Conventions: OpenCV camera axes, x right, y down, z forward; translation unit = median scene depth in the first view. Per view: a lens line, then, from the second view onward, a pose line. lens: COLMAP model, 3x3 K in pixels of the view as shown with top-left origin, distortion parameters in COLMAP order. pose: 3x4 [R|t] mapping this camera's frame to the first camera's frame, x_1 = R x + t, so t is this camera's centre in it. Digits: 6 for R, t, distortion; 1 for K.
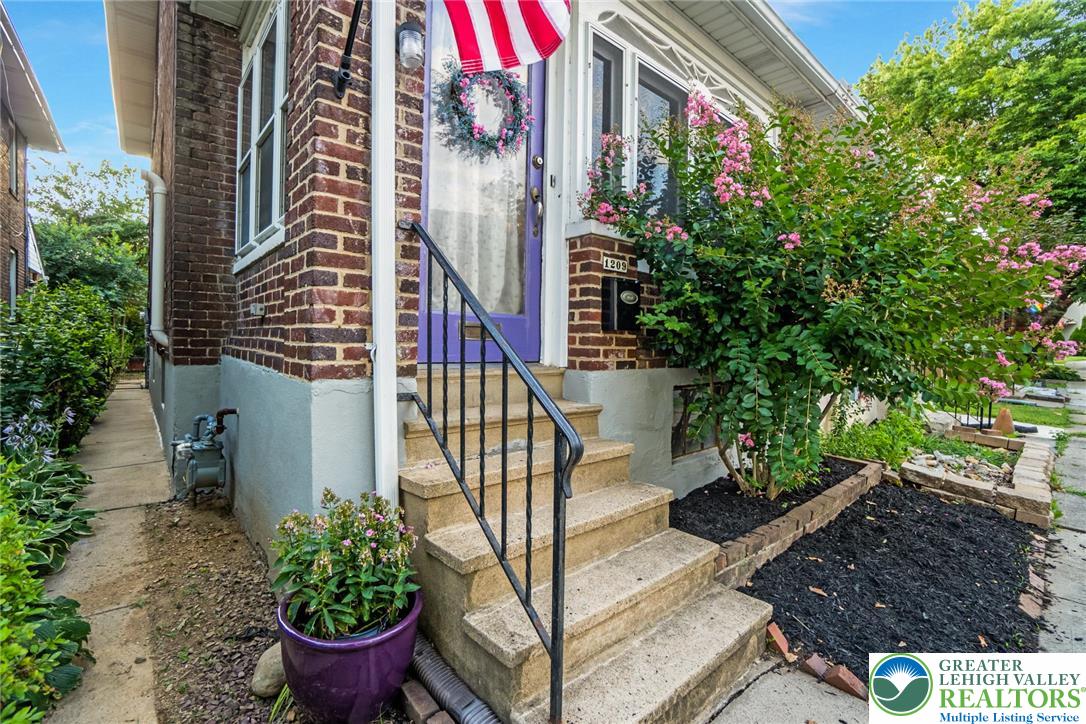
lens RADIAL K [[490.4, 0, 540.5], [0, 490.4, 360.5], [0, 0, 1]] dist [-0.052043, 0.015136]
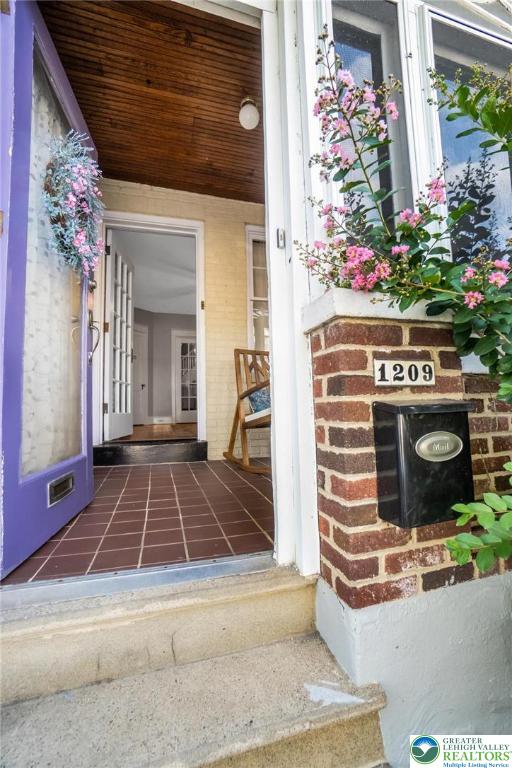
lens RADIAL K [[346.8, 0, 259.2], [0, 346.8, 389.0], [0, 0, 1]] dist [-0.052043, 0.015136]
pose [[0.913052, -0.068159, -0.402108, 0.158515], [0.032579, 0.994975, -0.094676, -0.154309], [0.406541, 0.073344, 0.910684, 0.641938]]
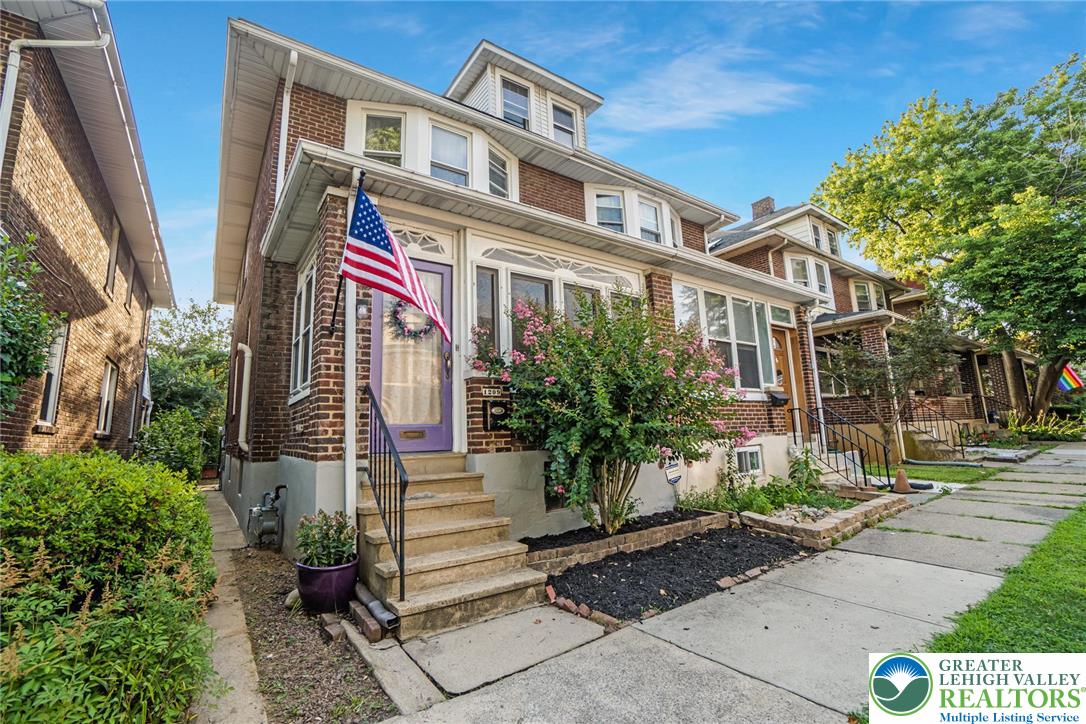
lens RADIAL K [[490.4, 0, 534.9], [0, 490.4, 359.3], [0, 0, 1]] dist [-0.052043, 0.015136]
pose [[0.992601, -0.069762, -0.099381, 0.496734], [0.049565, 0.979973, -0.192863, 0.037209], [0.110845, 0.186511, 0.976180, -0.736785]]
